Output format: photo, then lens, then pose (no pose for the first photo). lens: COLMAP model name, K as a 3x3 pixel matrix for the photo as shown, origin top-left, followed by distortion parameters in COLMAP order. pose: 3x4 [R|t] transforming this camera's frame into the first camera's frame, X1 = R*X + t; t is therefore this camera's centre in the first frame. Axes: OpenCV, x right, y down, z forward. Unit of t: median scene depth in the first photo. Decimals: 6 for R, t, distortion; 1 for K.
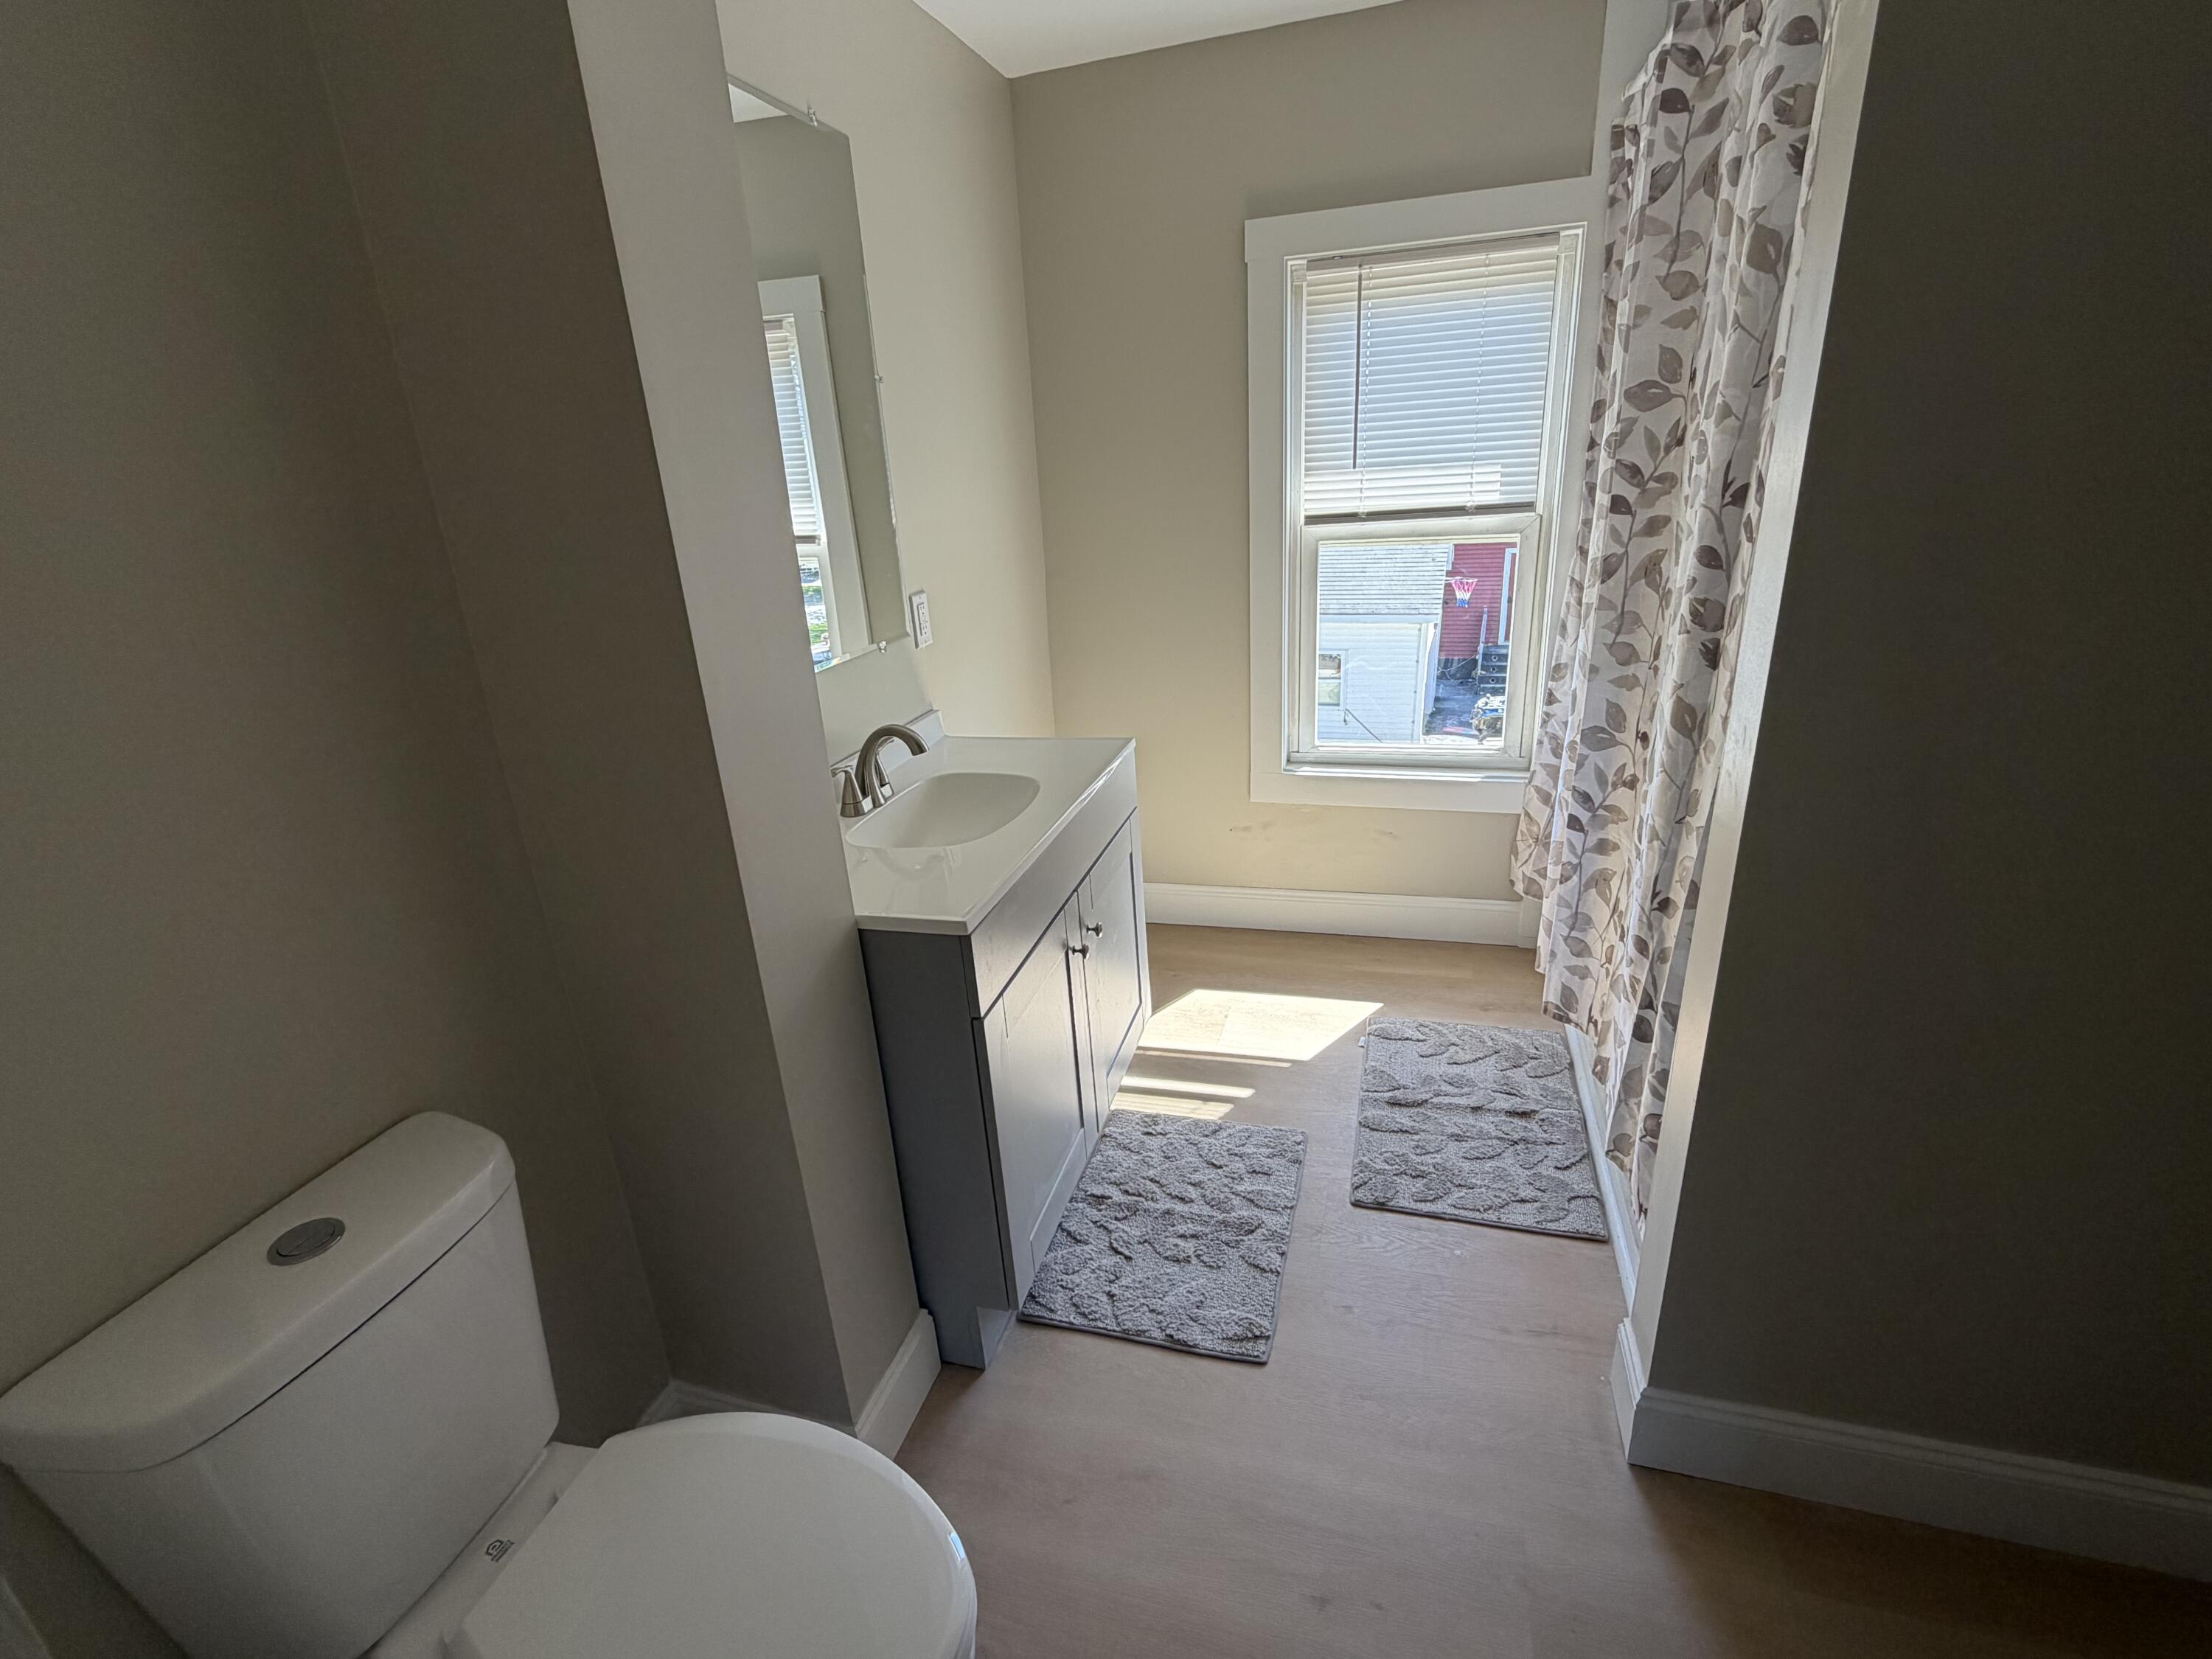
lens RADIAL K [[1030.5, 0, 1107.5], [0, 1030.5, 831.8], [0, 0, 1]] dist [-0.003687, 0.001645]
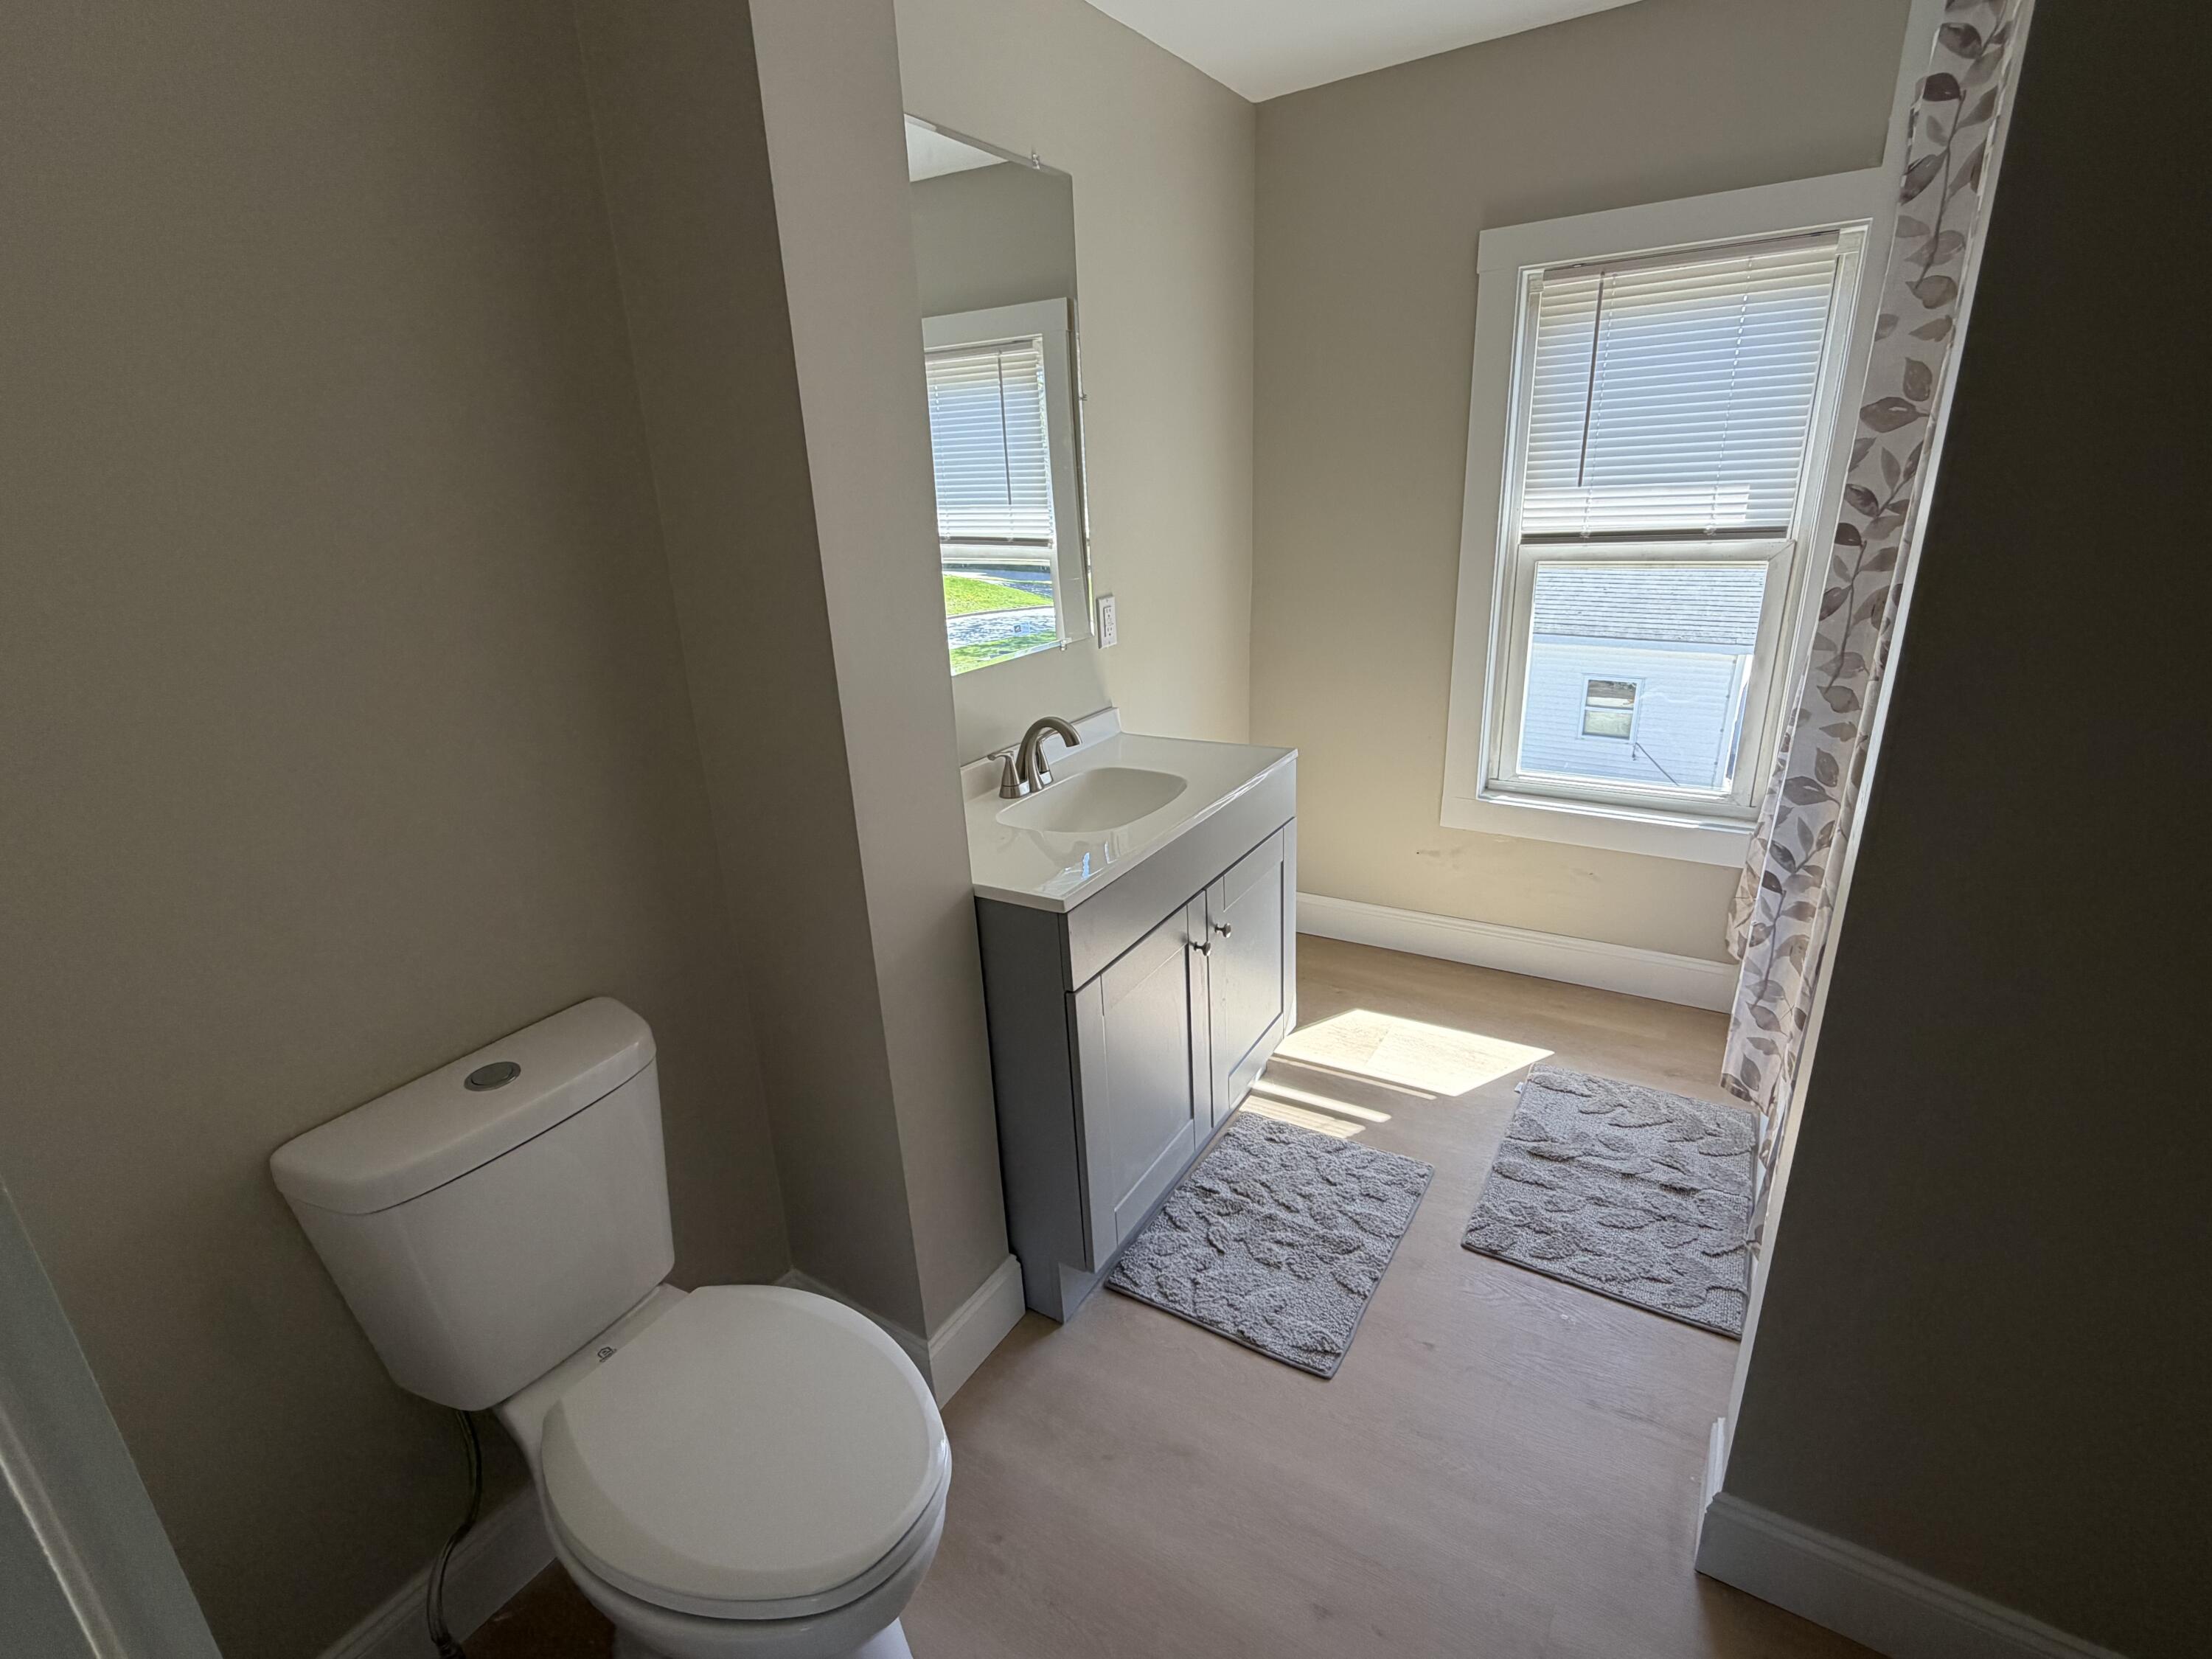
lens RADIAL K [[1030.5, 0, 1095.1], [0, 1030.5, 828.2], [0, 0, 1]] dist [-0.003687, 0.001645]
pose [[0.962496, 0.101508, -0.251589, 0.112049], [-0.103353, 0.994627, 0.005906, 0.001098], [0.250837, 0.020318, 0.967816, -0.031558]]
